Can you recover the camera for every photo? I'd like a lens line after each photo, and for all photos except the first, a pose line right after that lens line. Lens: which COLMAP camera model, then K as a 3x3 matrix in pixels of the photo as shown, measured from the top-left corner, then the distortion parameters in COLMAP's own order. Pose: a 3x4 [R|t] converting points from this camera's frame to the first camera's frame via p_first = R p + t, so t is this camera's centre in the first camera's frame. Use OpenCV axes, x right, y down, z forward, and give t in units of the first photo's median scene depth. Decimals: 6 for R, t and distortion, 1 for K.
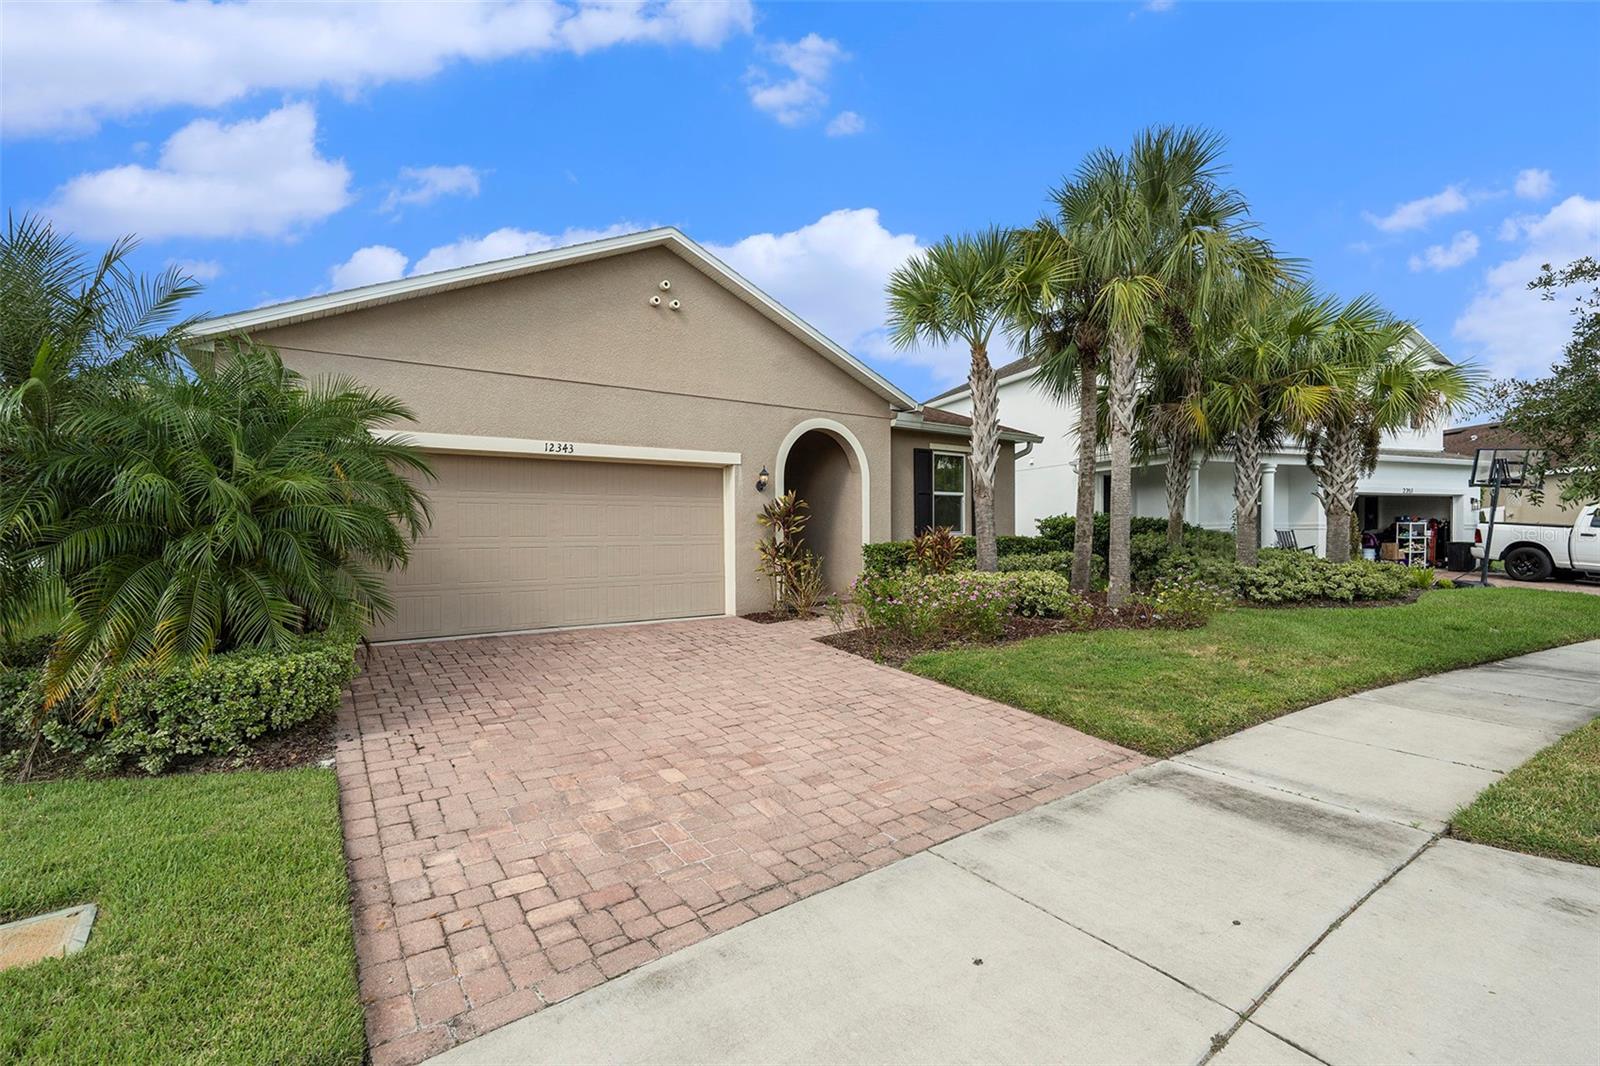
lens RADIAL K [[632.6, 0, 1008.6], [0, 632.6, 502.1], [0, 0, 1]] dist [-0.001978, -0.000280]
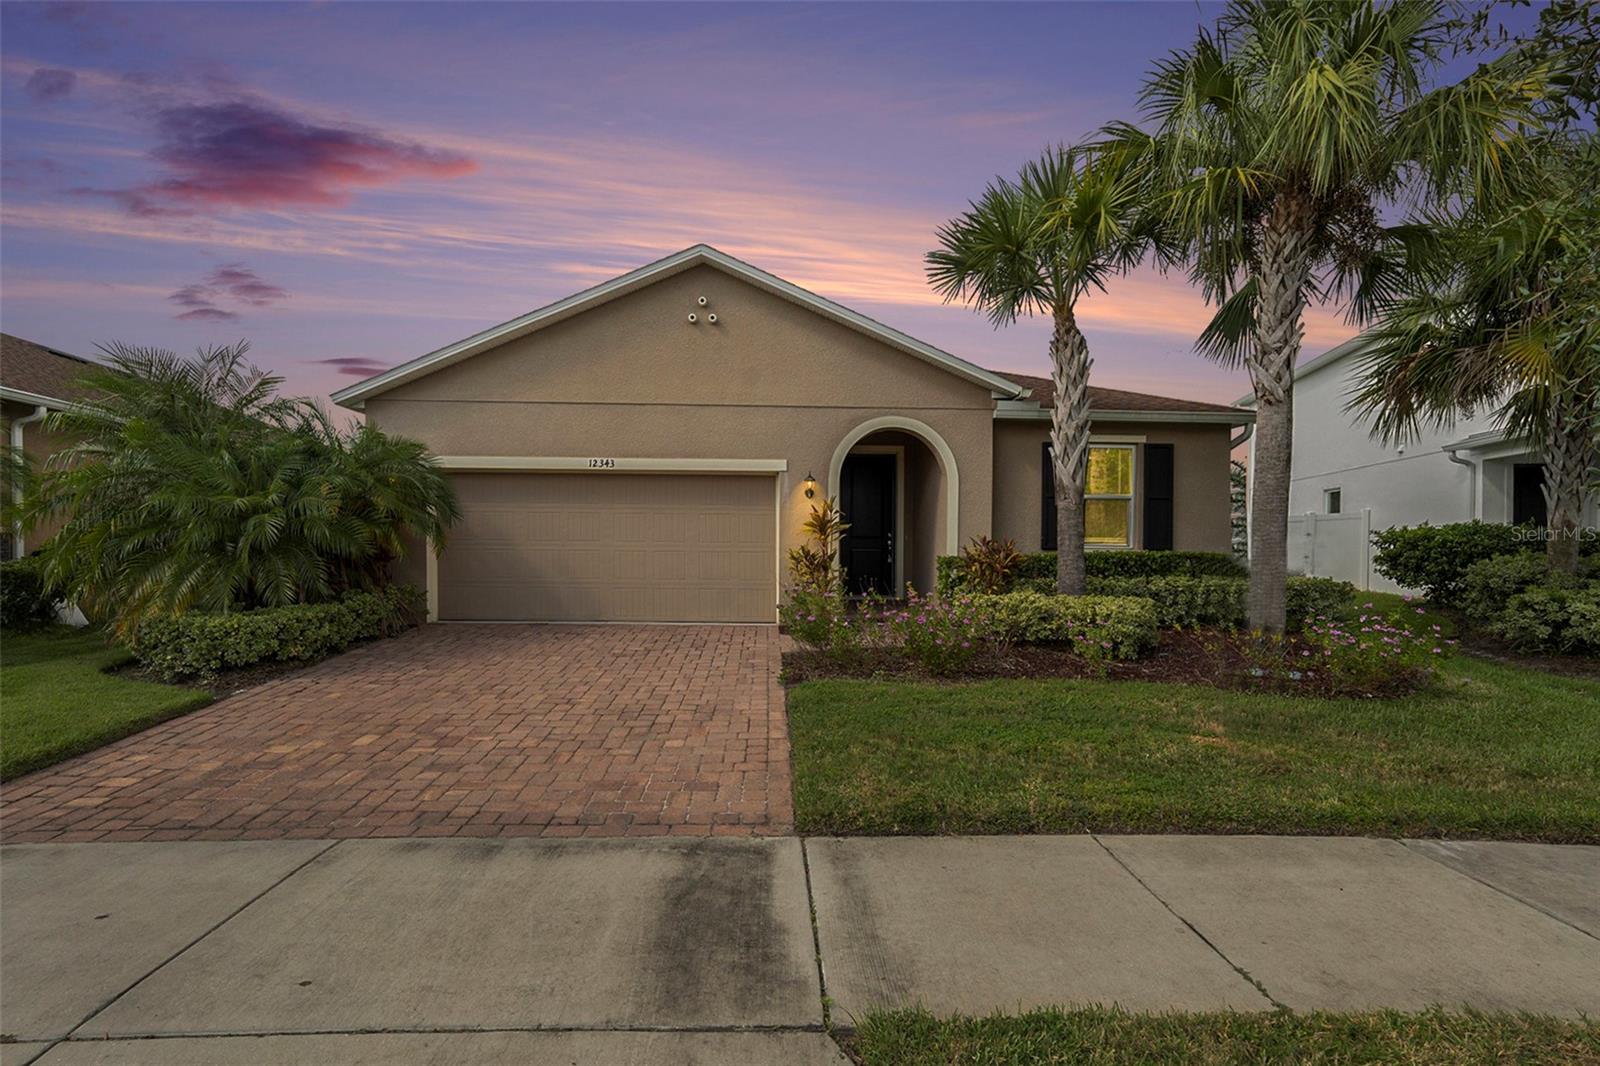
lens RADIAL K [[720.3, 0, 783.6], [0, 720.3, 518.1], [0, 0, 1]] dist [-0.001576, -0.000840]
pose [[0.831415, -0.006204, -0.555617, 0.412499], [0.011812, 0.999909, 0.006511, 0.011985], [0.555526, -0.011976, 0.831413, 0.161210]]
